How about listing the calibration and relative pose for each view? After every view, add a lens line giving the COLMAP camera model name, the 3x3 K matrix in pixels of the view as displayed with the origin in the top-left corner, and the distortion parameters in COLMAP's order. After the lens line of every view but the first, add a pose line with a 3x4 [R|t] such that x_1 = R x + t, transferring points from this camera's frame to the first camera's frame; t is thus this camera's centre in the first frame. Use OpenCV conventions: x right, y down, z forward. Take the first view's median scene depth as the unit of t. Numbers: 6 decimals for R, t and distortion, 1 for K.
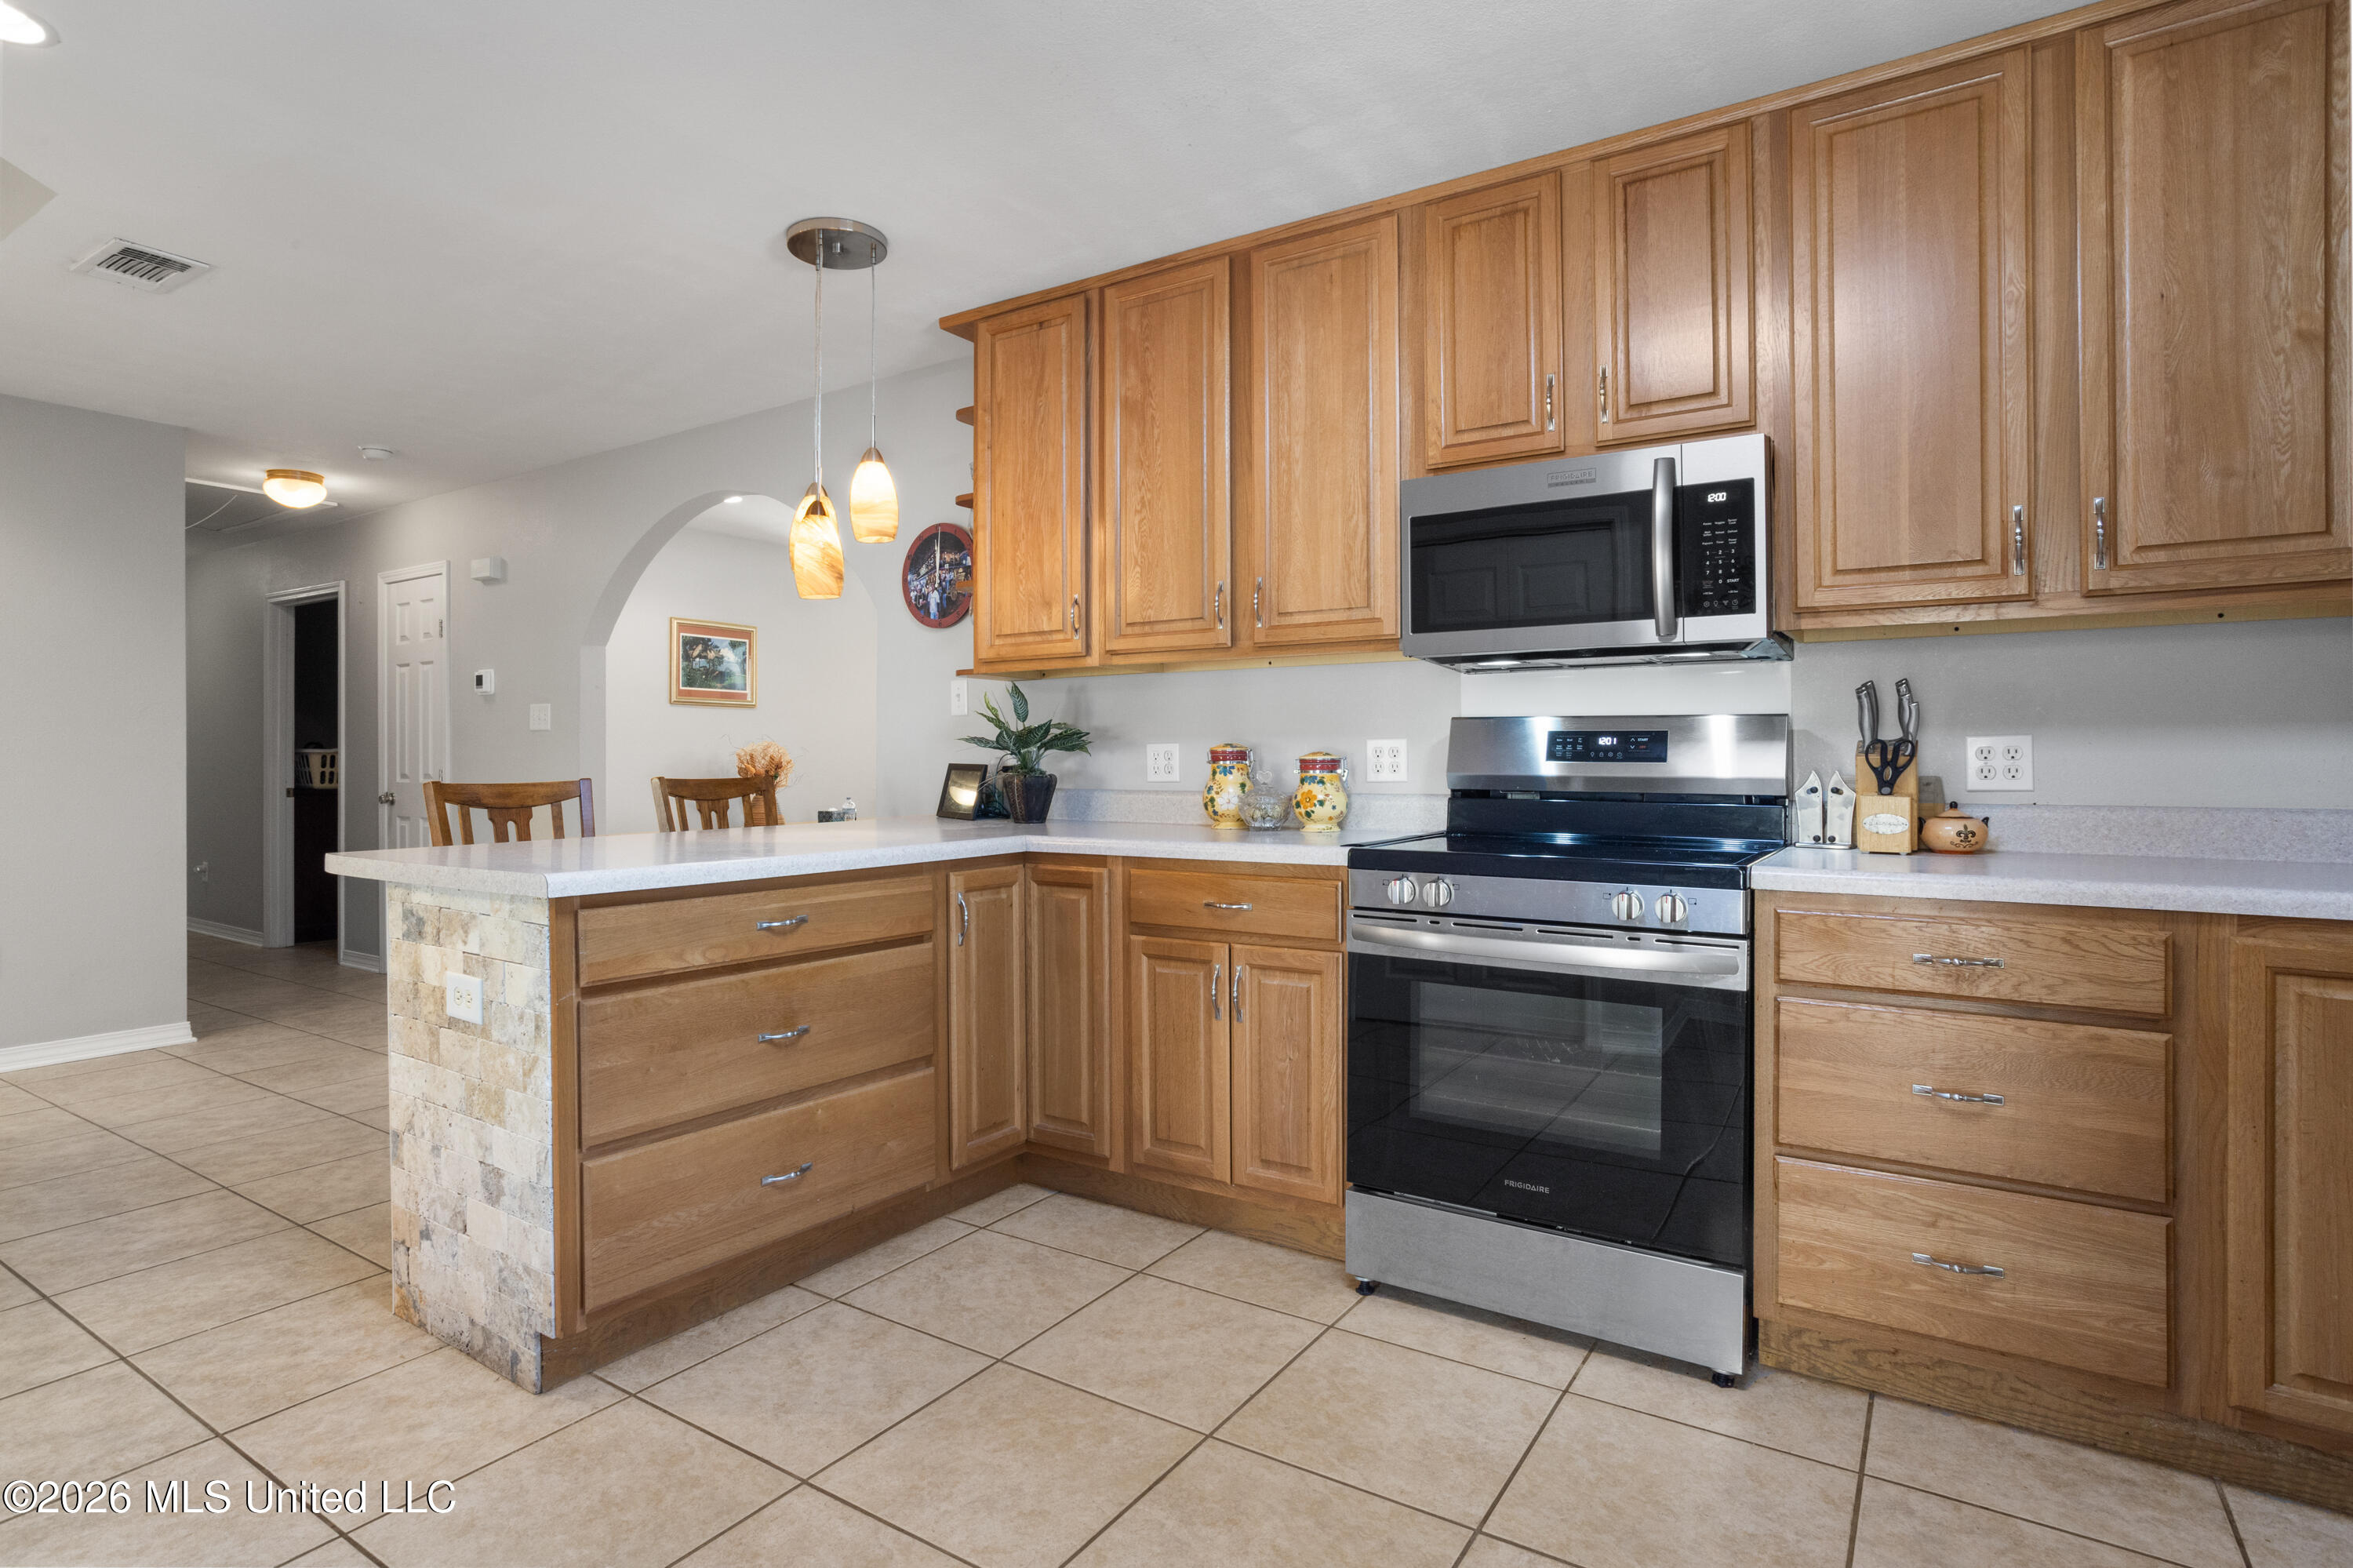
lens RADIAL K [[1195.5, 0, 1163.4], [0, 1195.5, 774.1], [0, 0, 1]] dist [0.001914, 0.002203]
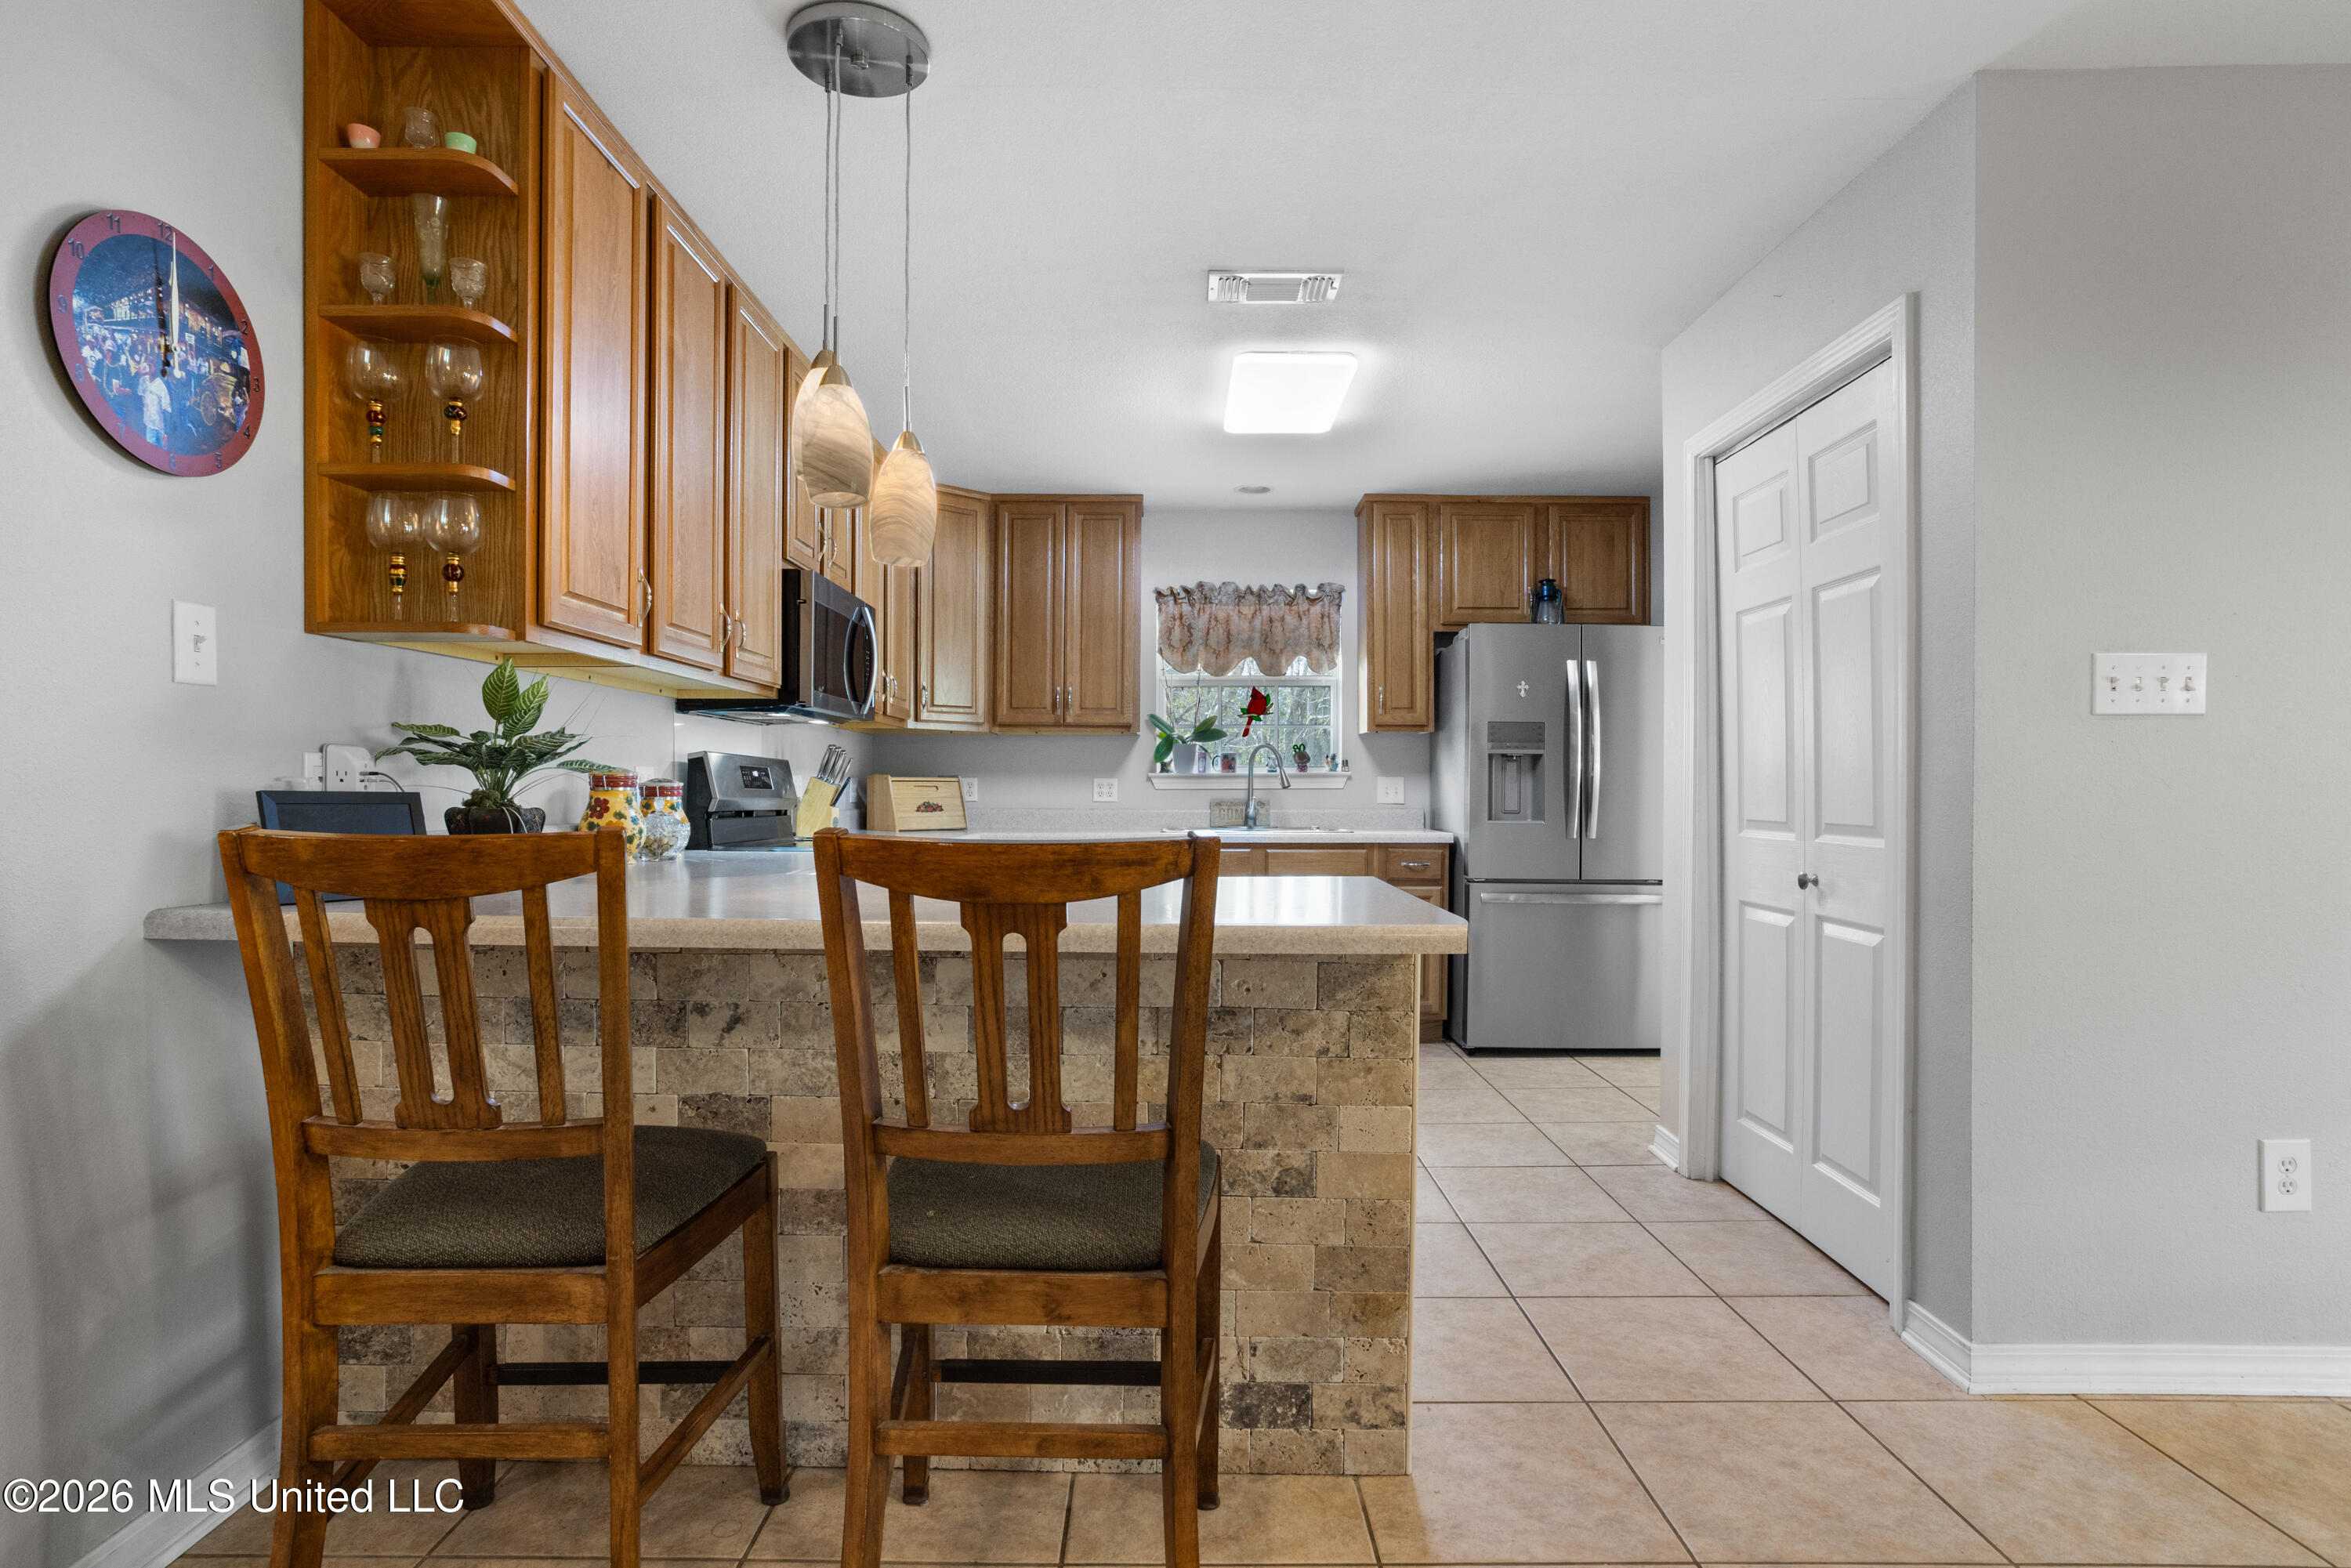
lens RADIAL K [[1194.4, 0, 1166.4], [0, 1194.4, 789.9], [0, 0, 1]] dist [0.001914, 0.002203]
pose [[-0.543647, 0.004734, 0.839301, -0.908383], [0.010212, 0.999947, 0.000975, -0.008948], [-0.839252, 0.009101, -0.543667, 1.159206]]
